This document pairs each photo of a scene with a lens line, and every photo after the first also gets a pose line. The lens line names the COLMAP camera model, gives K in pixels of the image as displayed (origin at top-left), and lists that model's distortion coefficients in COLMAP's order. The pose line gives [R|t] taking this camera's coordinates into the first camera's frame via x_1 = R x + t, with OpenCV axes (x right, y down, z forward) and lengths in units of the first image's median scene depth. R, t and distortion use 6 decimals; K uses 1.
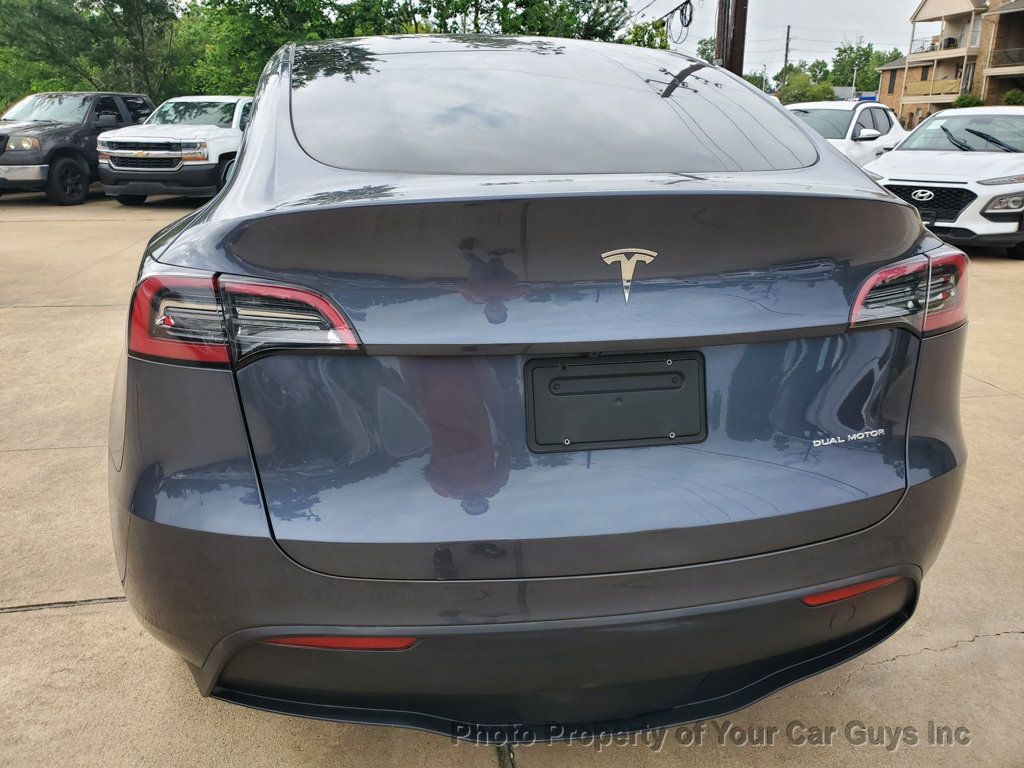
lens RADIAL K [[804.2, 0, 510.3], [0, 804.2, 364.5], [0, 0, 1]] dist [0.013321, 0.003849]
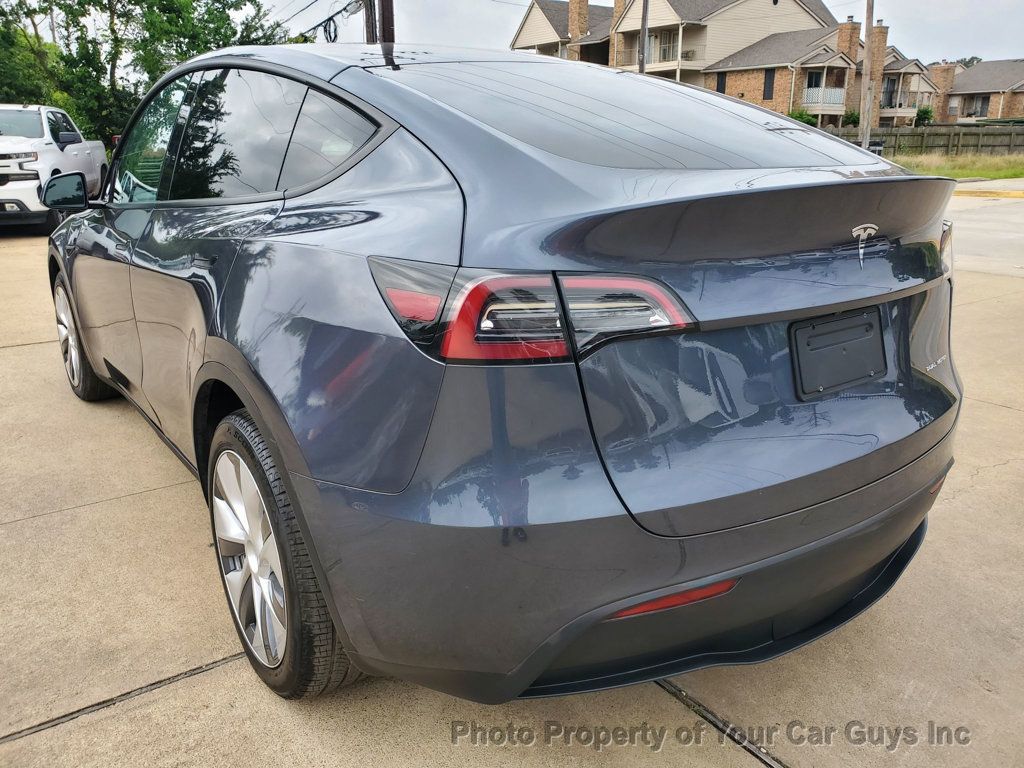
lens RADIAL K [[804.2, 0, 510.3], [0, 804.2, 364.5], [0, 0, 1]] dist [0.013321, 0.003849]
pose [[0.903212, -0.120808, 0.411842, -0.097906], [0.128150, 0.991706, 0.009857, -0.001167], [-0.409617, 0.043875, 0.911202, 0.010557]]
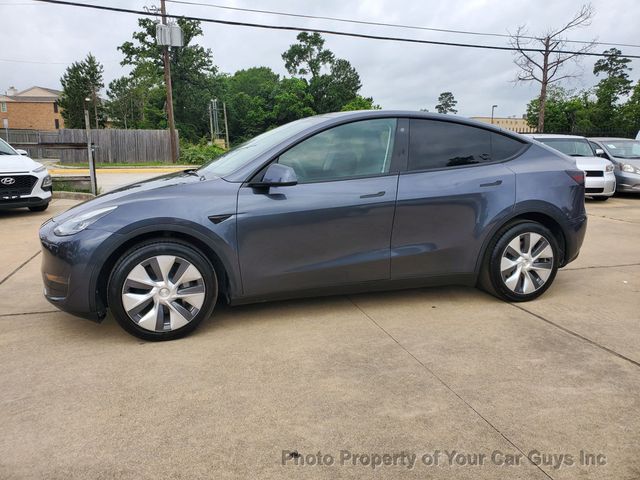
lens RADIAL K [[492.4, 0, 314.6], [0, 492.4, 248.7], [0, 0, 1]] dist [0.011521, 0.011094]
pose [[-0.115733, -0.210983, 0.970614, -0.422983], [0.274231, 0.932413, 0.235378, -0.108206], [-0.954674, 0.293413, -0.050052, 0.362131]]
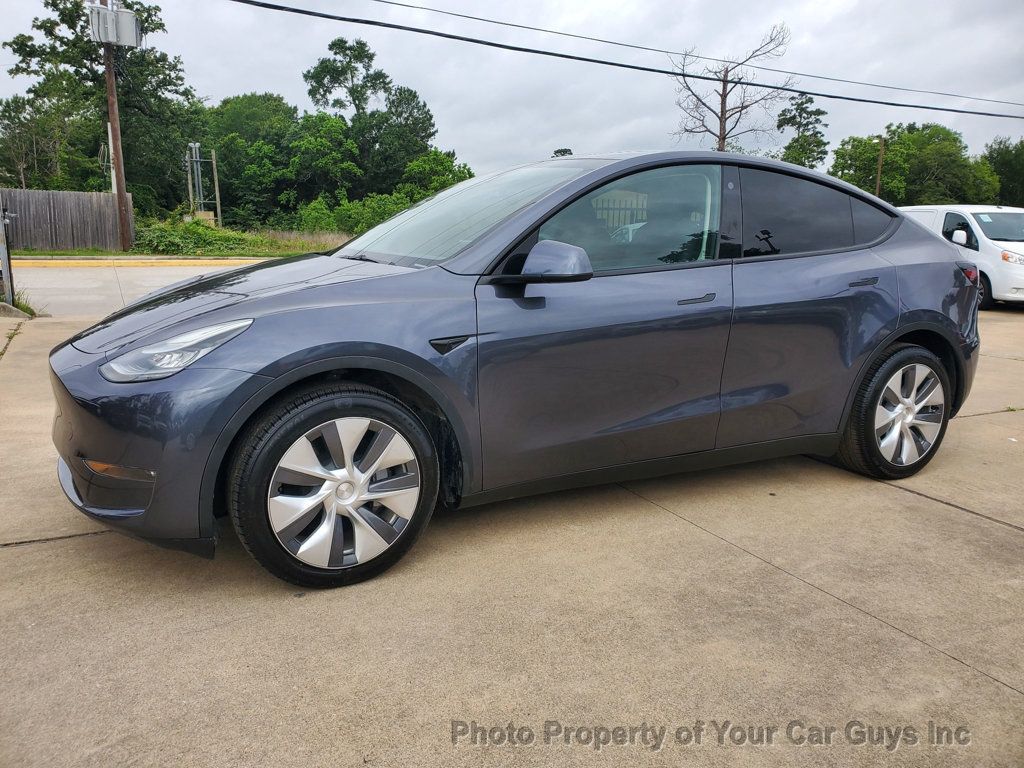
lens RADIAL K [[792.3, 0, 504.4], [0, 792.3, 389.5], [0, 0, 1]] dist [0.007689, 0.014128]
pose [[-0.299179, -0.201371, 0.932707, -0.362572], [0.243788, 0.928906, 0.278750, -0.122968], [-0.922529, 0.310779, -0.228817, 0.443592]]
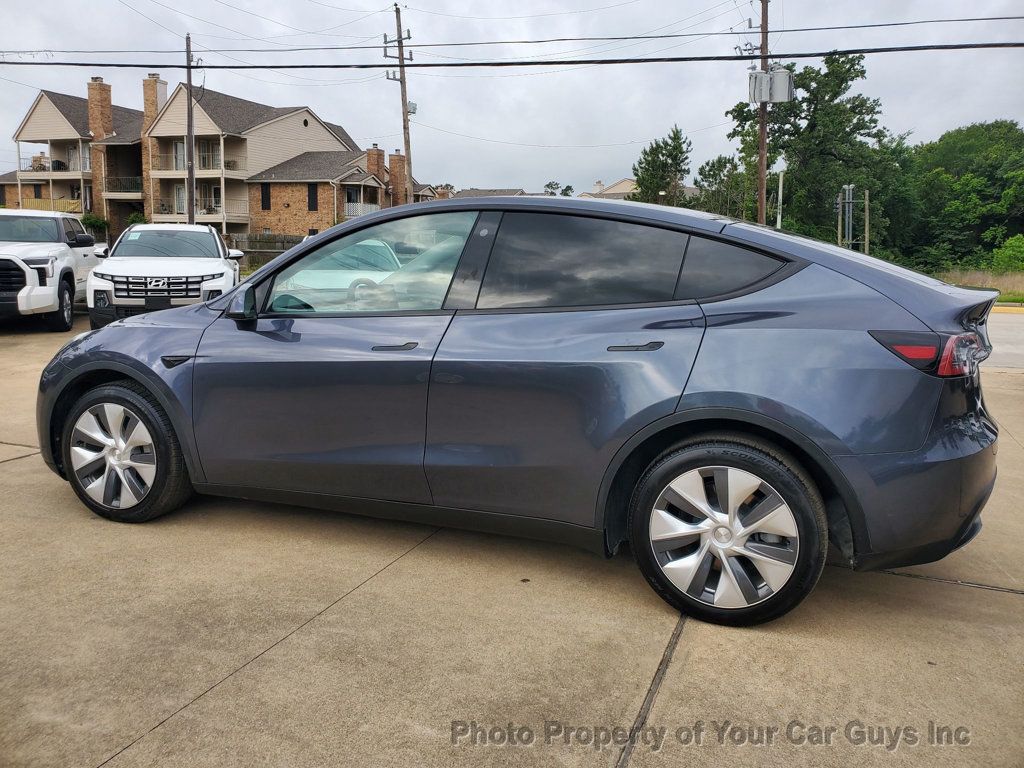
lens RADIAL K [[797.4, 0, 511.1], [0, 797.4, 380.4], [0, 0, 1]] dist [-0.013334, 0.038516]
pose [[0.517221, -0.130567, 0.845834, -0.329278], [0.226262, 0.973993, 0.011992, -0.034225], [-0.825402, 0.185177, 0.533311, 0.102832]]
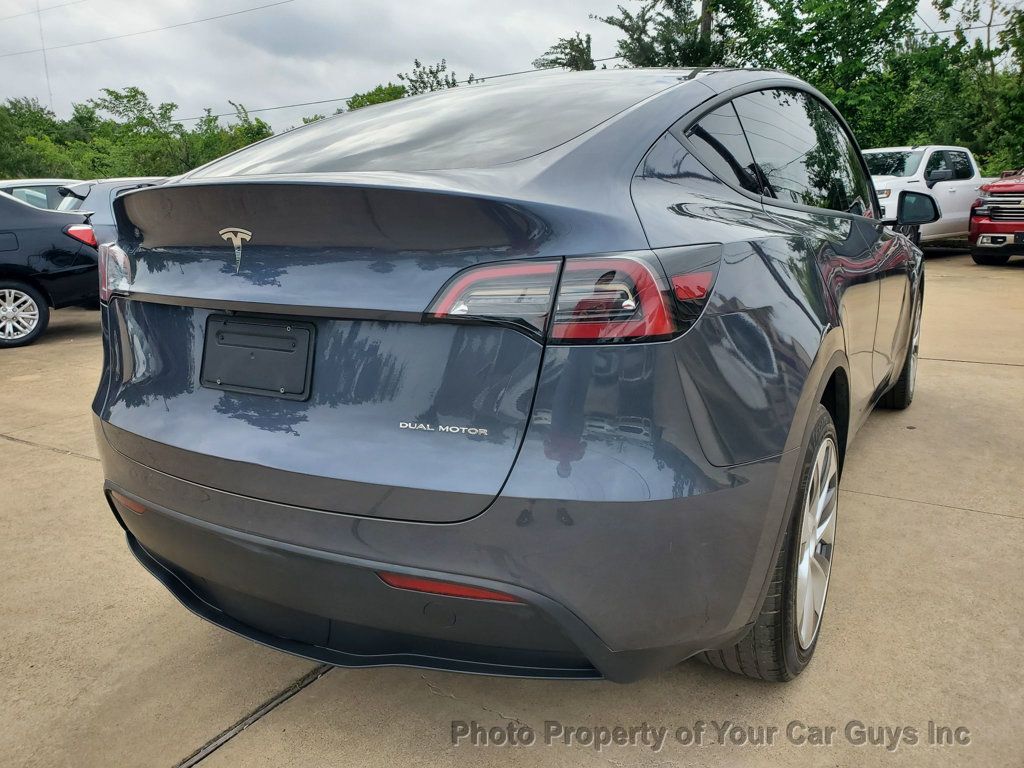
lens RADIAL K [[801.6, 0, 512.0], [0, 801.6, 384.0], [0, 0, 1]] dist [0.004128, -0.004524]
pose [[0.771898, 0.131322, -0.622036, 0.141695], [-0.162061, 0.986754, 0.007216, 0.001855], [0.614744, 0.095238, 0.782956, 0.033952]]
